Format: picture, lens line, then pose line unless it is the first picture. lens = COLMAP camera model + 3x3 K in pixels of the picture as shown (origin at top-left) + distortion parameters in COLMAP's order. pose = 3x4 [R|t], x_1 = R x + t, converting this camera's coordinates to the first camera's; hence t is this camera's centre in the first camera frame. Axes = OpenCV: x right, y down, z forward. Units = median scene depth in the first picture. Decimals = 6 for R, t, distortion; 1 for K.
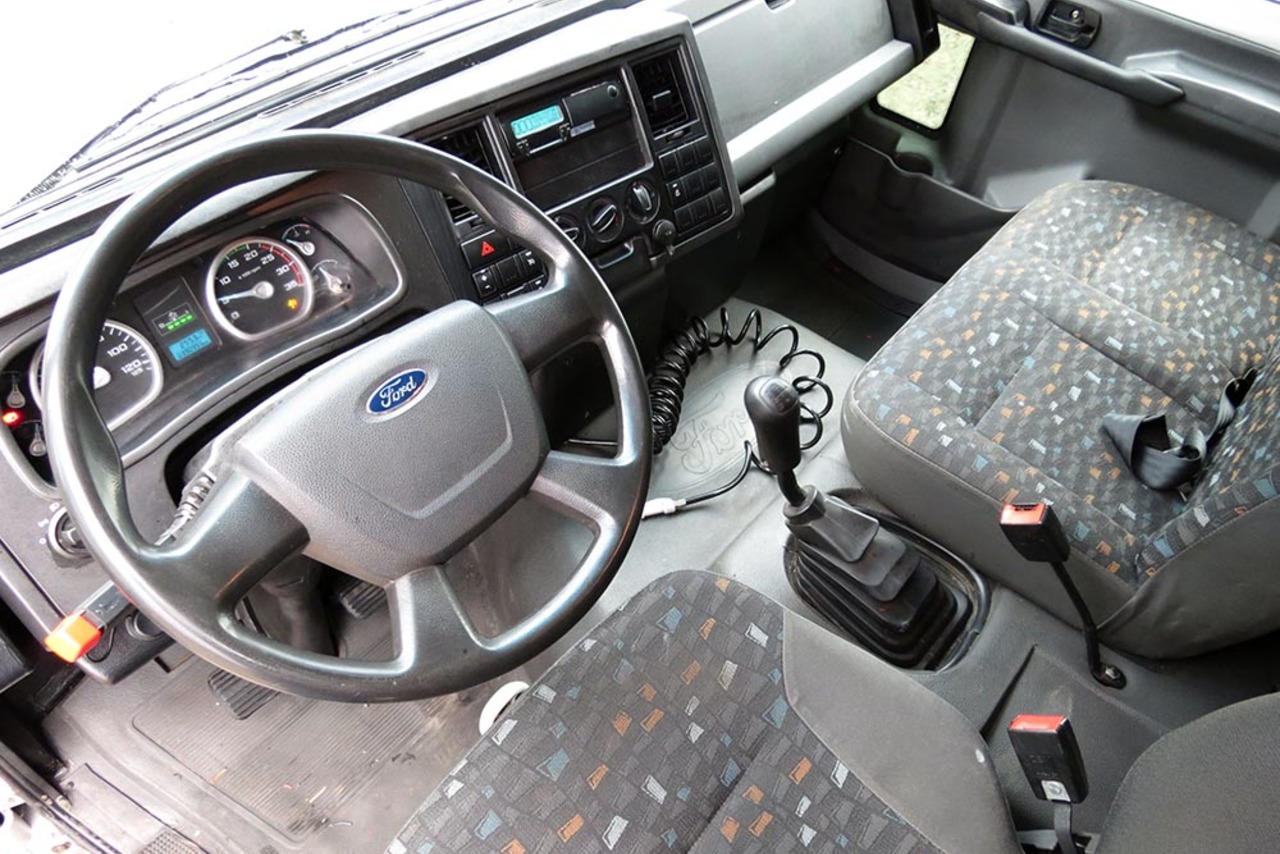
lens RADIAL K [[947.3, 0, 640.0], [0, 947.3, 427.0], [0, 0, 1]] dist [-0.005411, -0.003538]
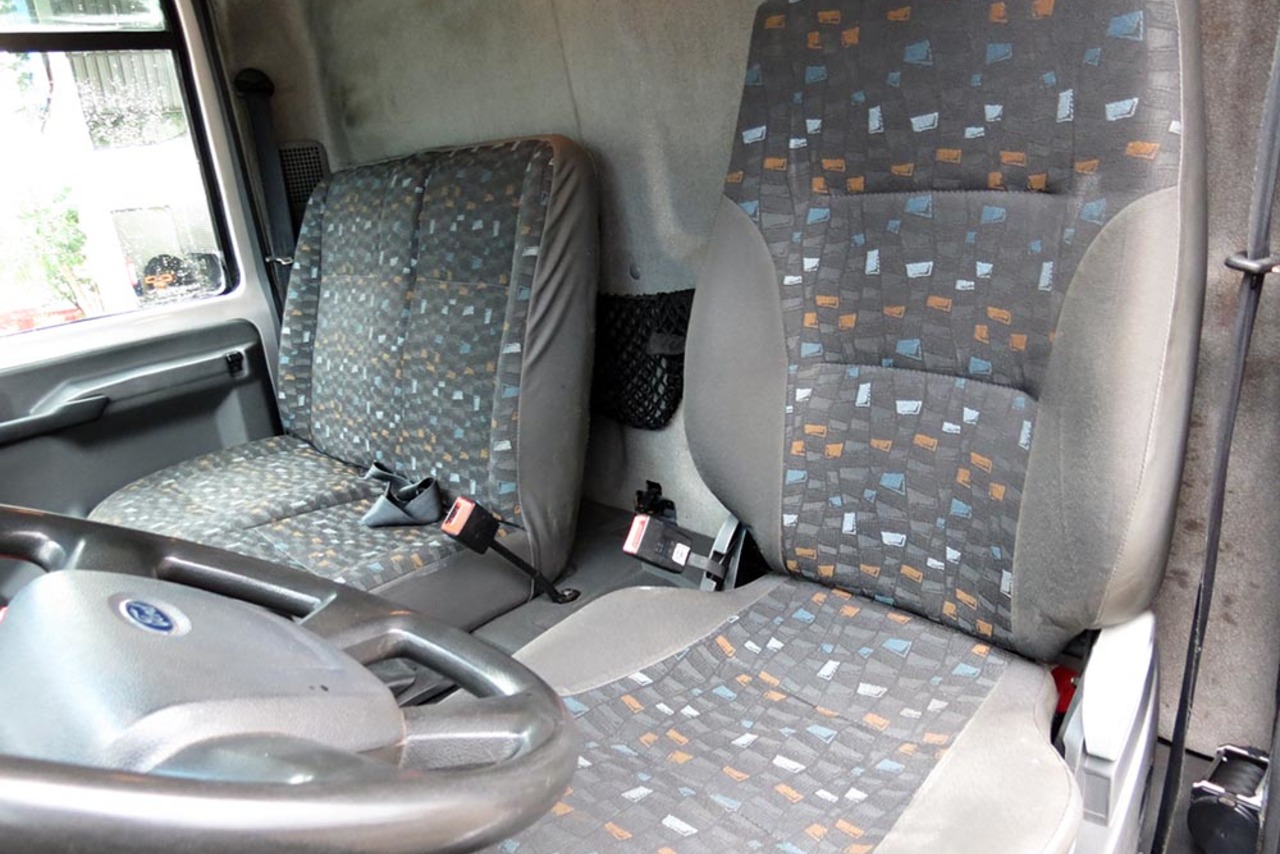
lens RADIAL K [[947.3, 0, 640.0], [0, 947.3, 427.0], [0, 0, 1]] dist [-0.005411, -0.003538]
pose [[0.127053, -0.398934, 0.908135, -0.542978], [0.818067, 0.559887, 0.131500, 0.056553], [-0.560913, 0.726208, 0.397490, 0.311781]]
